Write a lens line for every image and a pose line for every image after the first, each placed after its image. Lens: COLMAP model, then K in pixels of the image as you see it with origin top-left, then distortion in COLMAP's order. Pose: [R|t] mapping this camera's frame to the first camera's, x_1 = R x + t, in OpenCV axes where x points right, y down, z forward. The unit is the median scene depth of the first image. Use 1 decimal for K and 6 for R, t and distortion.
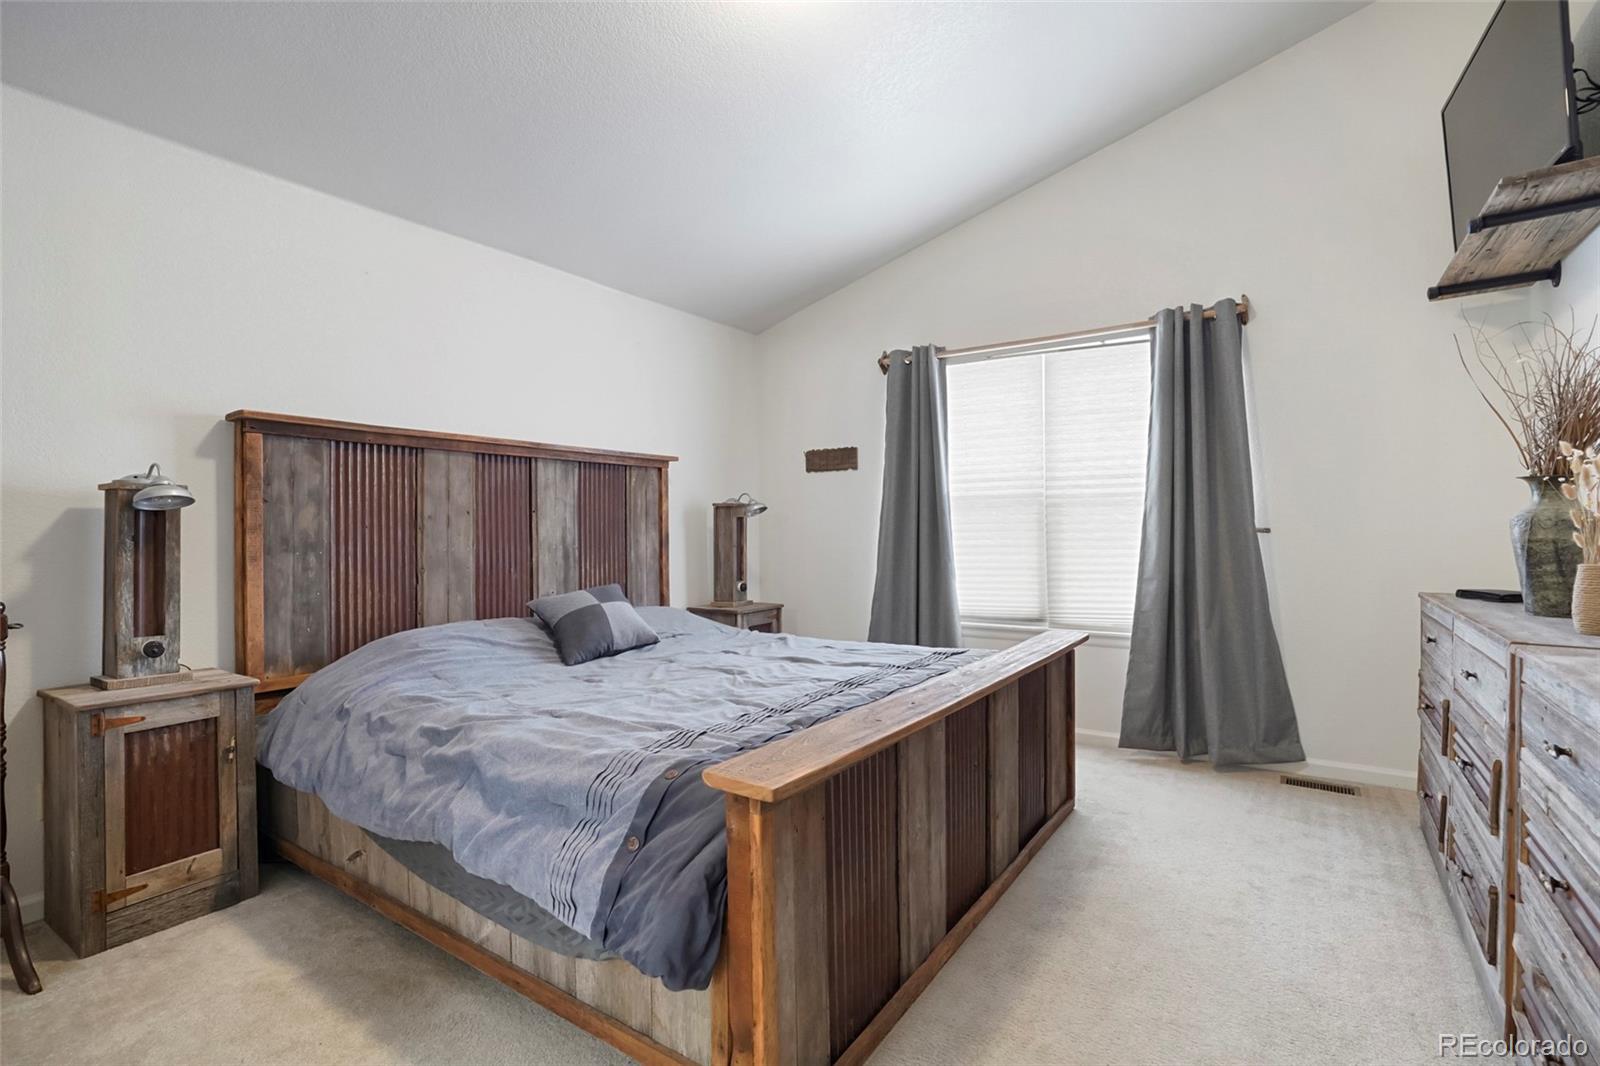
lens RADIAL K [[750.4, 0, 790.4], [0, 750.4, 529.3], [0, 0, 1]] dist [-0.037631, 0.001934]
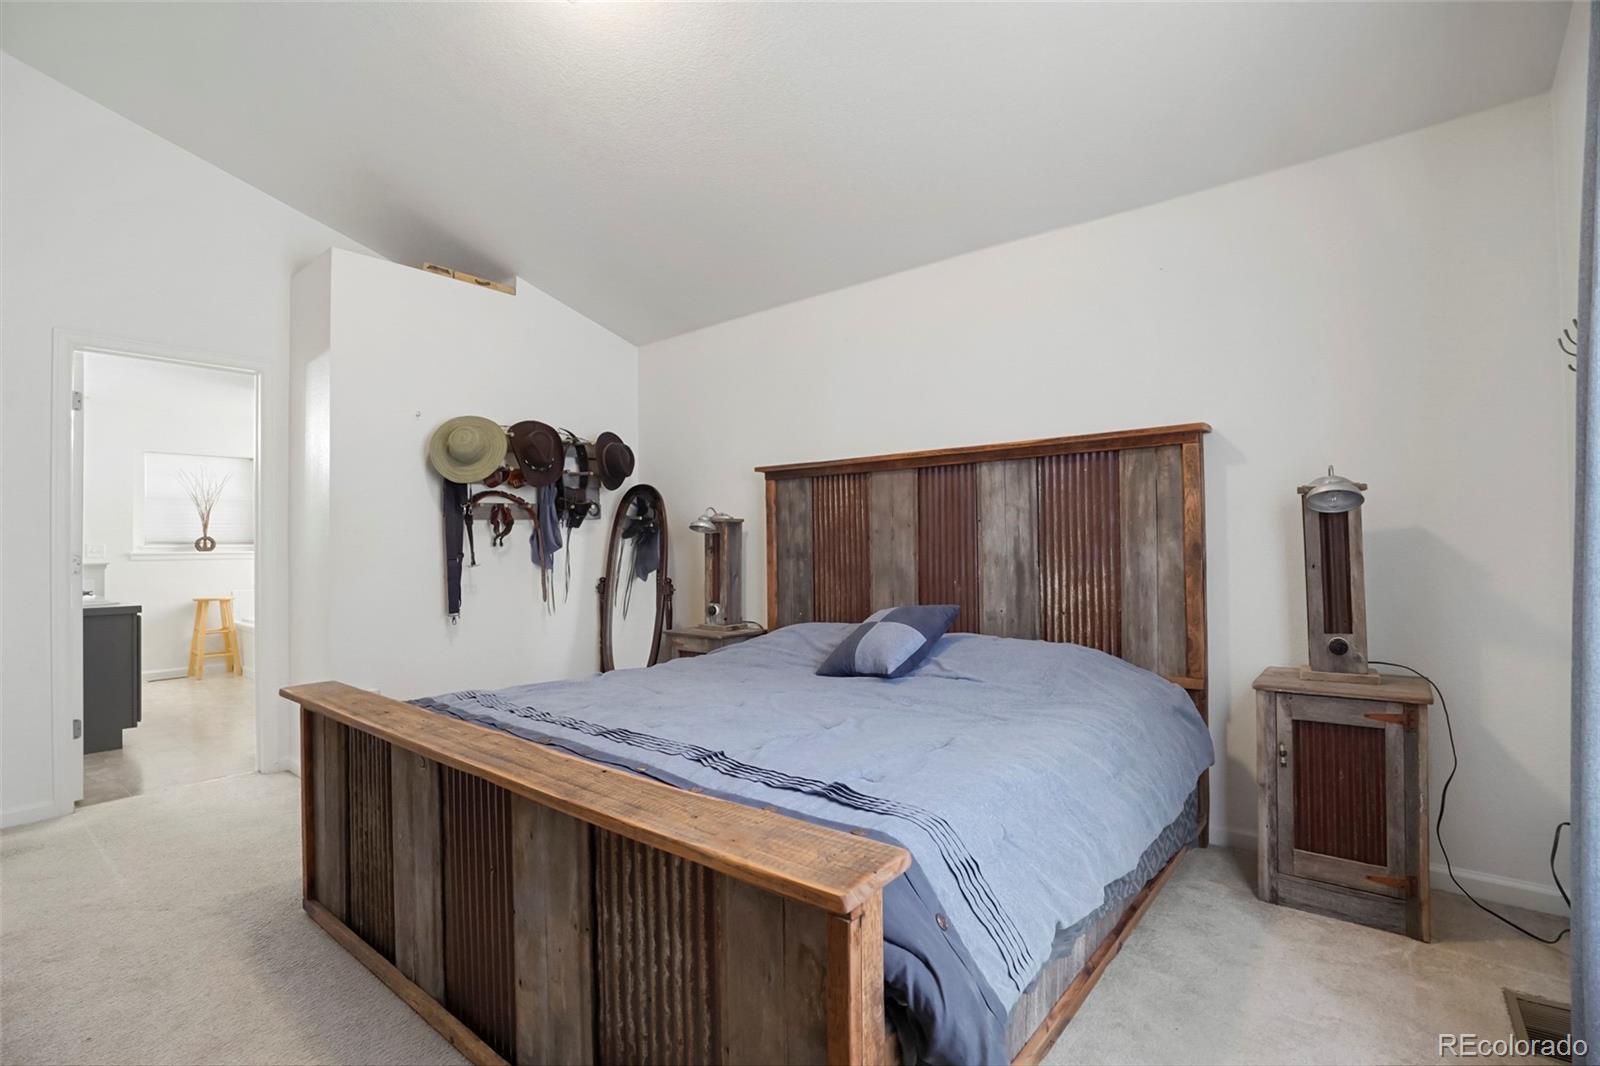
lens RADIAL K [[750.4, 0, 800.0], [0, 750.4, 535.5], [0, 0, 1]] dist [-0.037631, 0.001934]
pose [[-0.078077, -0.005338, -0.996933, 0.651998], [0.016373, 0.999844, -0.006636, -0.002946], [0.996813, -0.016840, -0.077977, 0.932899]]
